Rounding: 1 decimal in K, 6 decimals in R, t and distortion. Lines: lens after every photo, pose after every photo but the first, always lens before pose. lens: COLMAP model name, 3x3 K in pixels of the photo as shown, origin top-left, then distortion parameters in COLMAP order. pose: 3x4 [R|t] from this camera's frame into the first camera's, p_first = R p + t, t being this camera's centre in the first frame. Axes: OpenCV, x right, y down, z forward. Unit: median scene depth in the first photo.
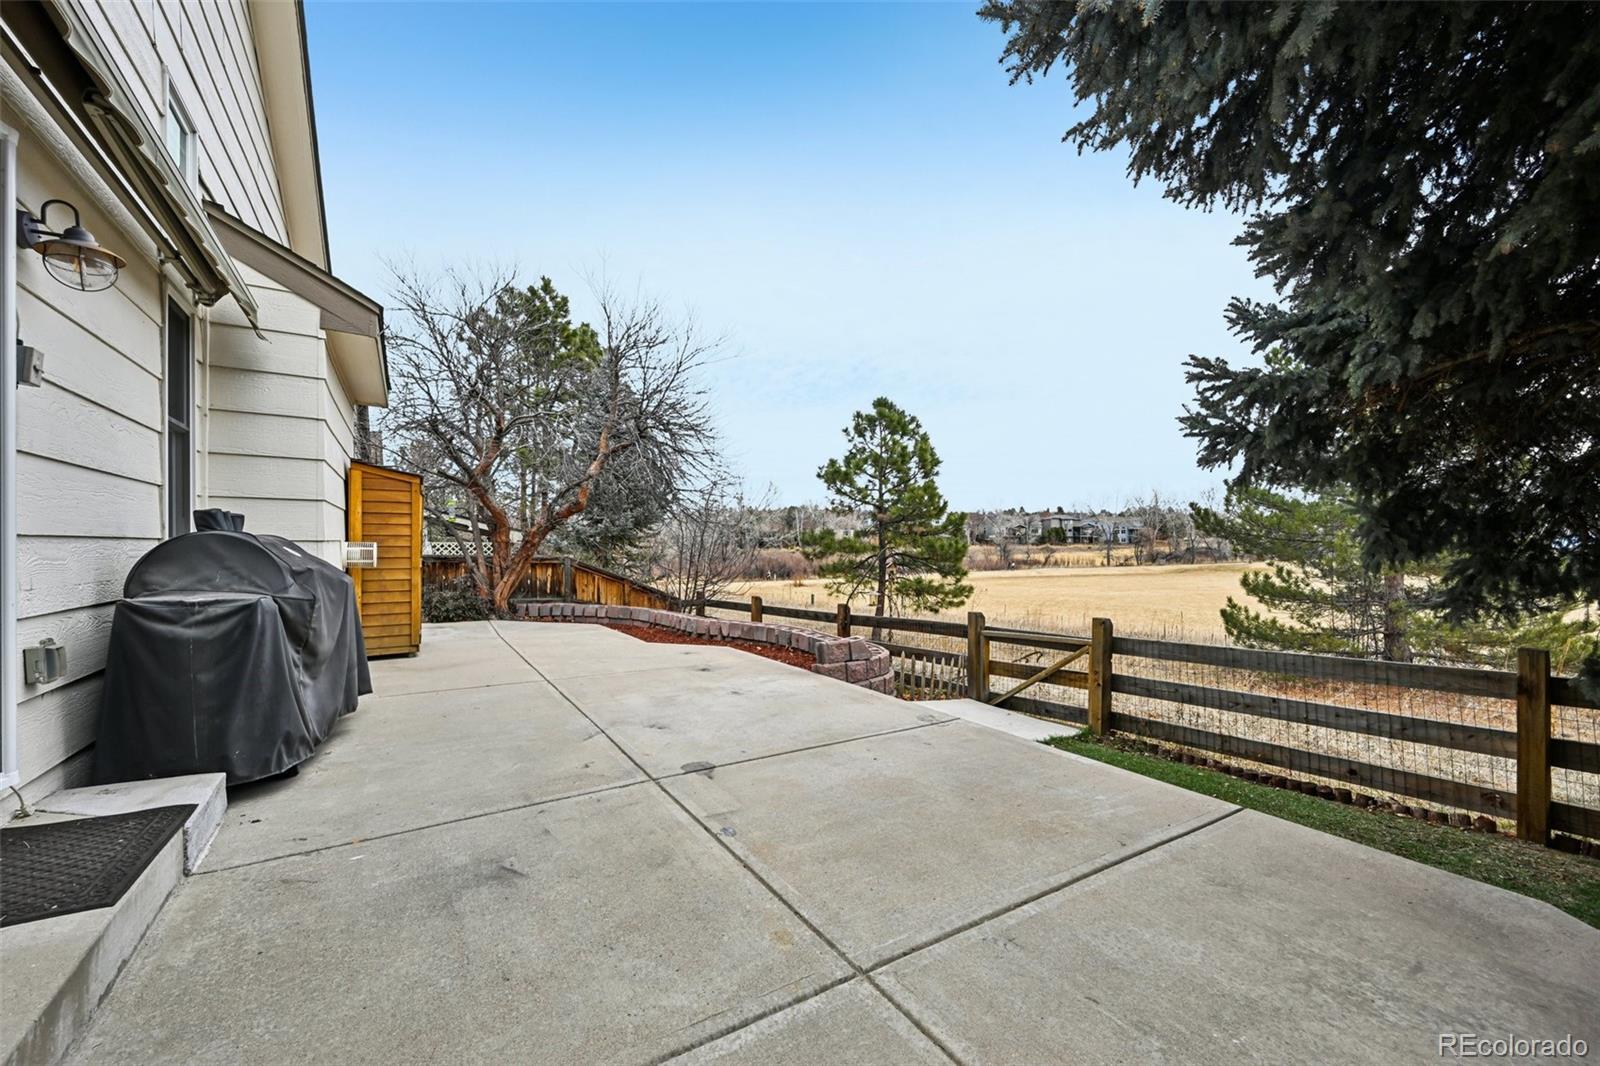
lens RADIAL K [[624.8, 0, 805.4], [0, 624.8, 543.6], [0, 0, 1]] dist [-0.001506, -0.000016]
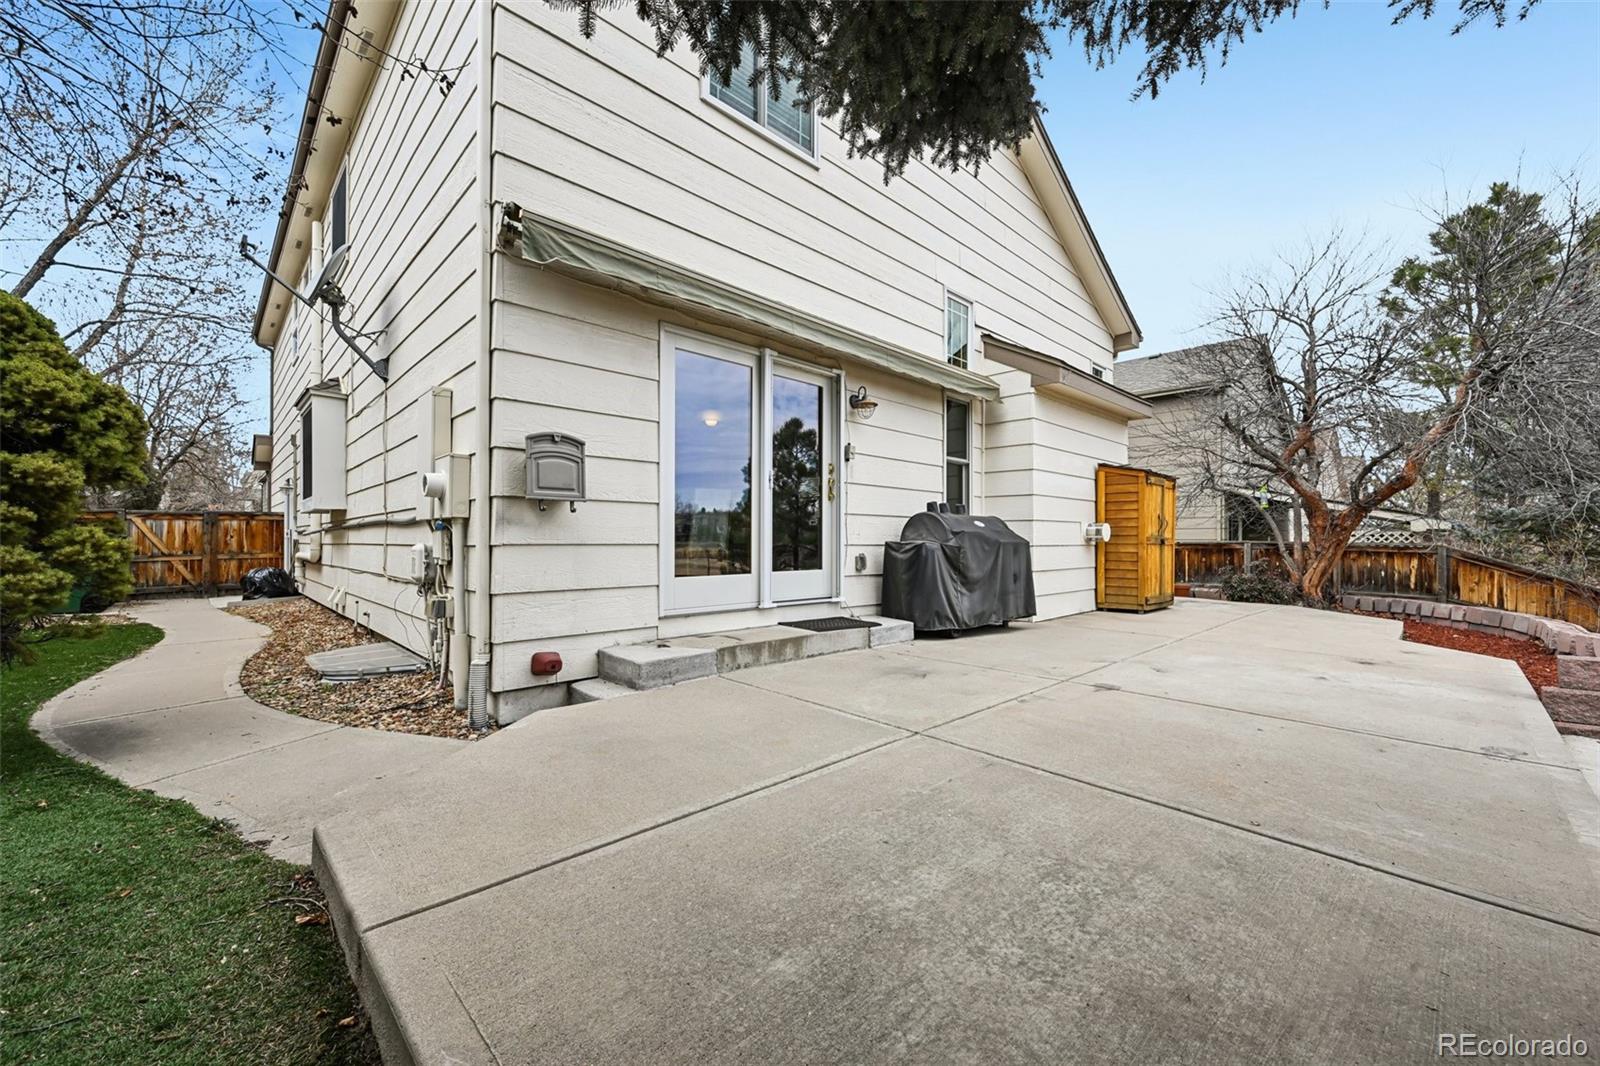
lens RADIAL K [[624.8, 0, 812.0], [0, 624.8, 536.4], [0, 0, 1]] dist [-0.001506, -0.000016]
pose [[0.208137, -0.008226, -0.978065, 0.828823], [-0.001914, 0.999959, -0.008818, 0.065193], [0.978098, 0.003708, 0.208113, 0.153082]]
